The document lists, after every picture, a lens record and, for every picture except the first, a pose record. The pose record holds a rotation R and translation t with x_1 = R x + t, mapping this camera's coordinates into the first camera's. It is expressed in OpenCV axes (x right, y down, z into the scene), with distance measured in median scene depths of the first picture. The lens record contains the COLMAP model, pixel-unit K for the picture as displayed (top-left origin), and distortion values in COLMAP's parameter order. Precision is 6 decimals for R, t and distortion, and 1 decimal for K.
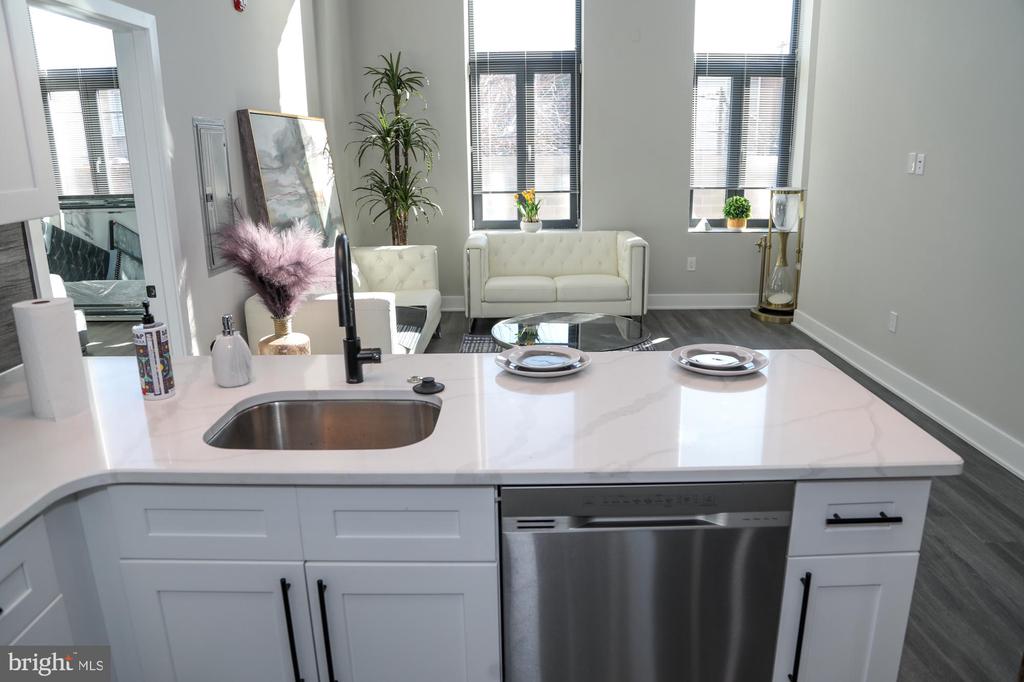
lens RADIAL K [[713.2, 0, 508.9], [0, 713.2, 334.7], [0, 0, 1]] dist [-0.112339, 0.067480]
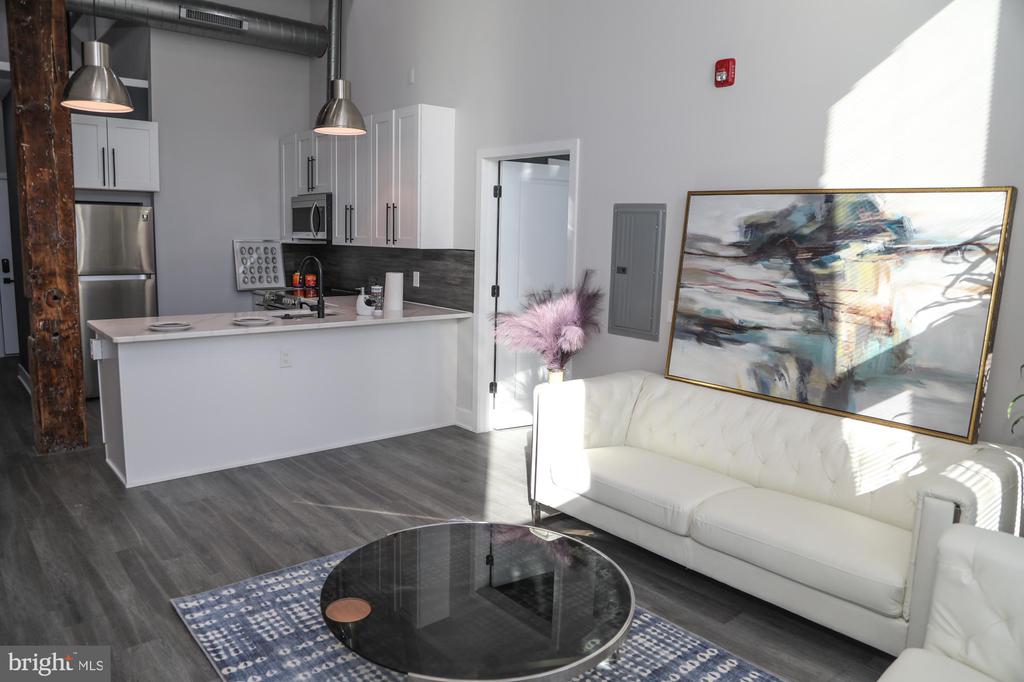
lens RADIAL K [[695.2, 0, 512.0], [0, 695.2, 341.0], [0, 0, 1]] dist [-0.118648, 0.065547]
pose [[-0.736990, 0.099088, -0.668600, 0.297334], [-0.190080, 0.918889, 0.345705, -0.267373], [0.648625, 0.381869, -0.658378, 0.994978]]
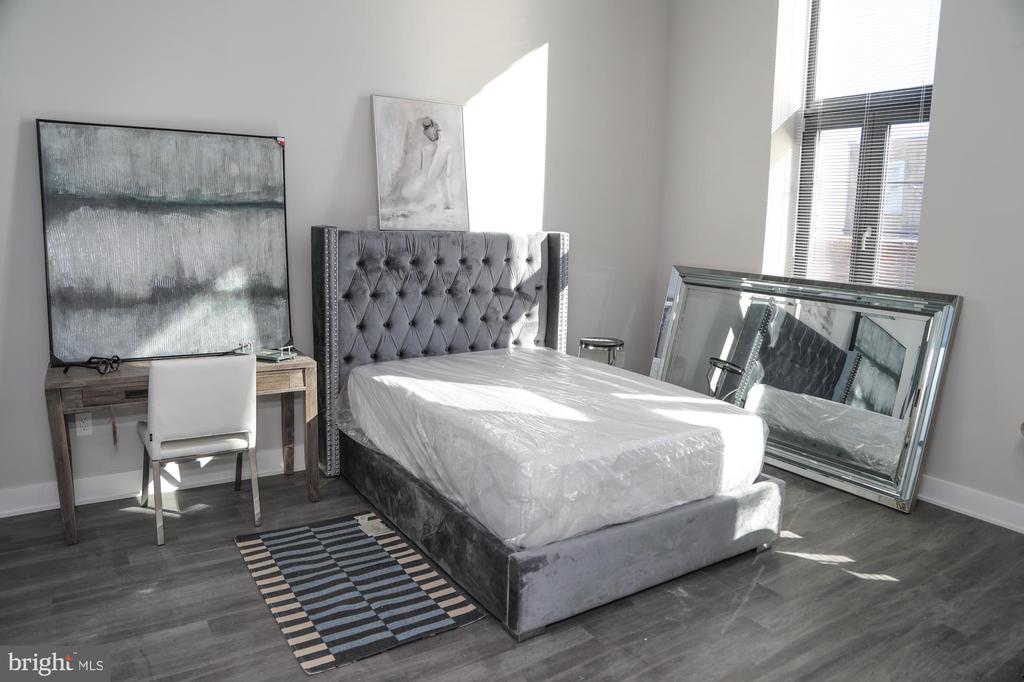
lens RADIAL K [[700.4, 0, 514.4], [0, 700.4, 336.4], [0, 0, 1]] dist [-0.119813, 0.068021]
pose [[0.556475, 0.163467, -0.814625, -0.278066], [-0.247154, 0.968640, 0.025540, -0.105598], [0.793253, 0.187125, 0.579426, 0.438954]]
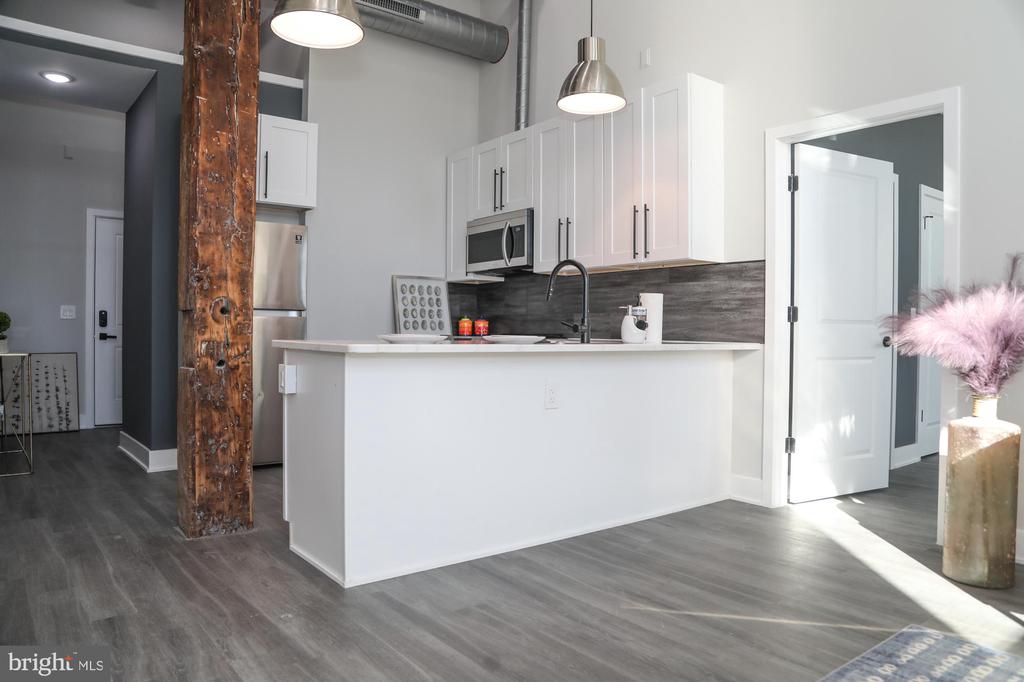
lens RADIAL K [[715.6, 0, 521.7], [0, 715.6, 344.1], [0, 0, 1]] dist [-0.115532, 0.071330]
pose [[-0.770375, 0.019478, -0.637293, 0.341551], [-0.164087, 0.959809, 0.227688, -0.101254], [0.616115, 0.279977, -0.736217, 0.722268]]
